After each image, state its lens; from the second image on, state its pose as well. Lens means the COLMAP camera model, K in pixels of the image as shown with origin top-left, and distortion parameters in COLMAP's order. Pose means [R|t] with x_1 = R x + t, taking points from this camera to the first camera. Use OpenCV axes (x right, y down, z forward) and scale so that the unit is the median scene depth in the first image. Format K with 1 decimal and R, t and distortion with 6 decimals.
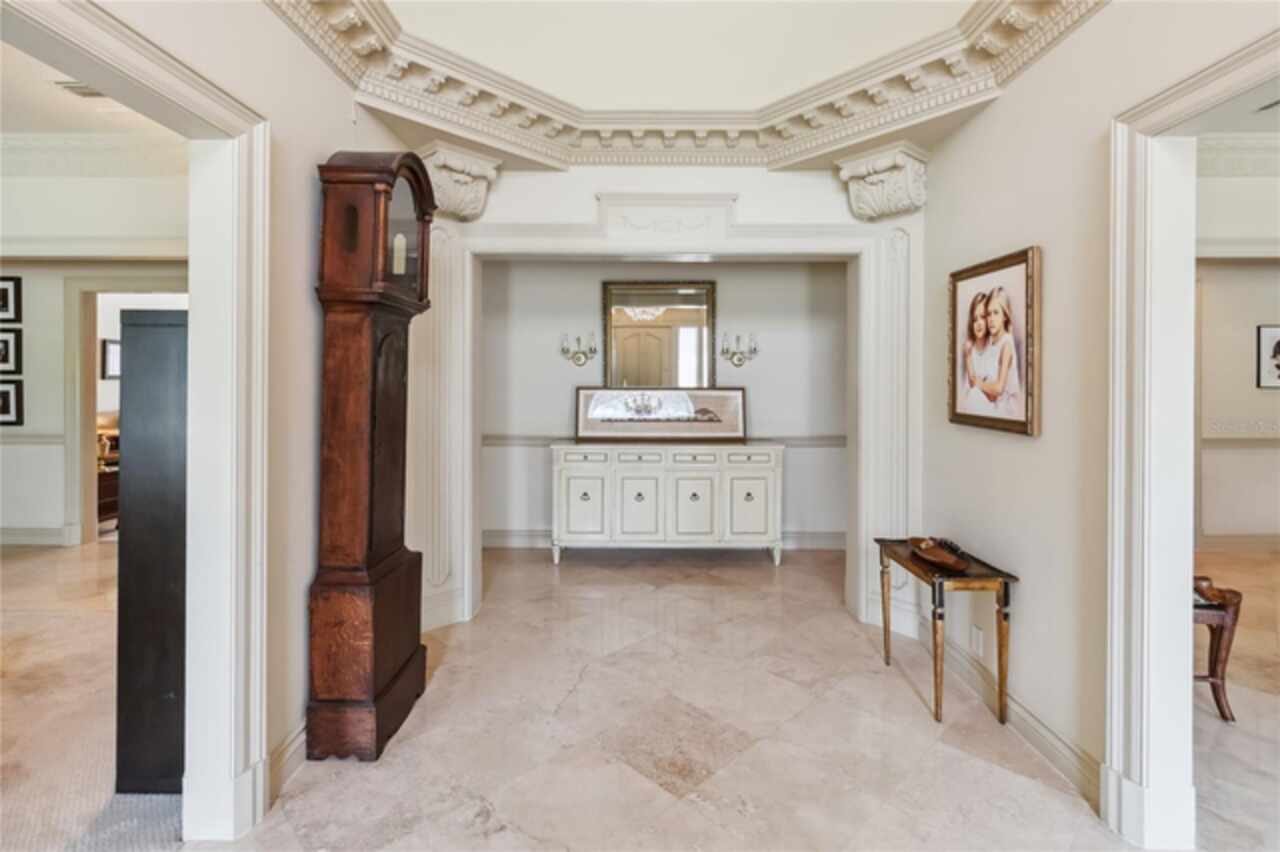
lens RADIAL K [[610.7, 0, 639.9], [0, 610.7, 374.7], [0, 0, 1]] dist [0.000421, 0.000150]
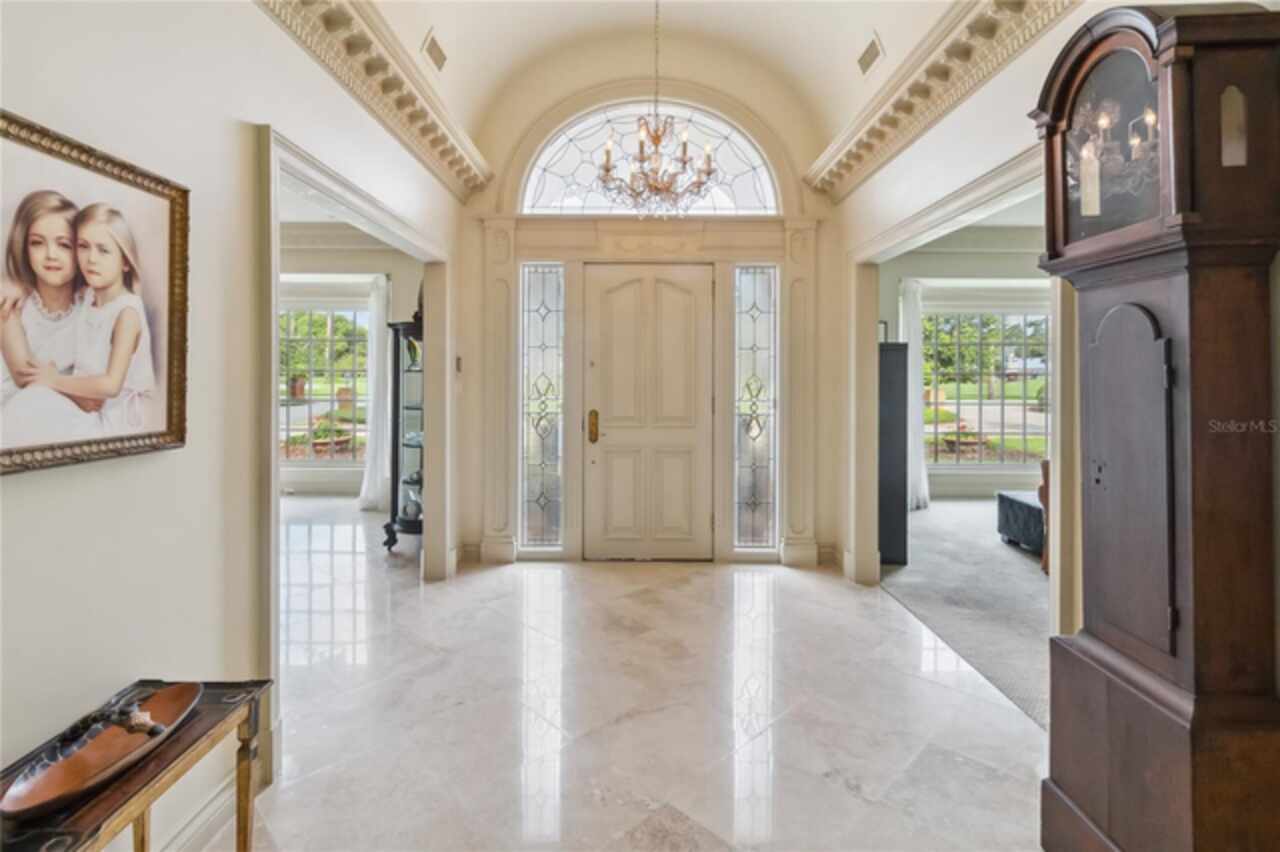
lens RADIAL K [[610.7, 0, 639.9], [0, 610.7, 374.7], [0, 0, 1]] dist [0.000421, 0.000150]
pose [[-0.999905, -0.006719, -0.011995, 0.098311], [-0.006730, 0.999977, 0.000888, 0.008457], [0.011989, 0.000968, -0.999928, 1.552529]]
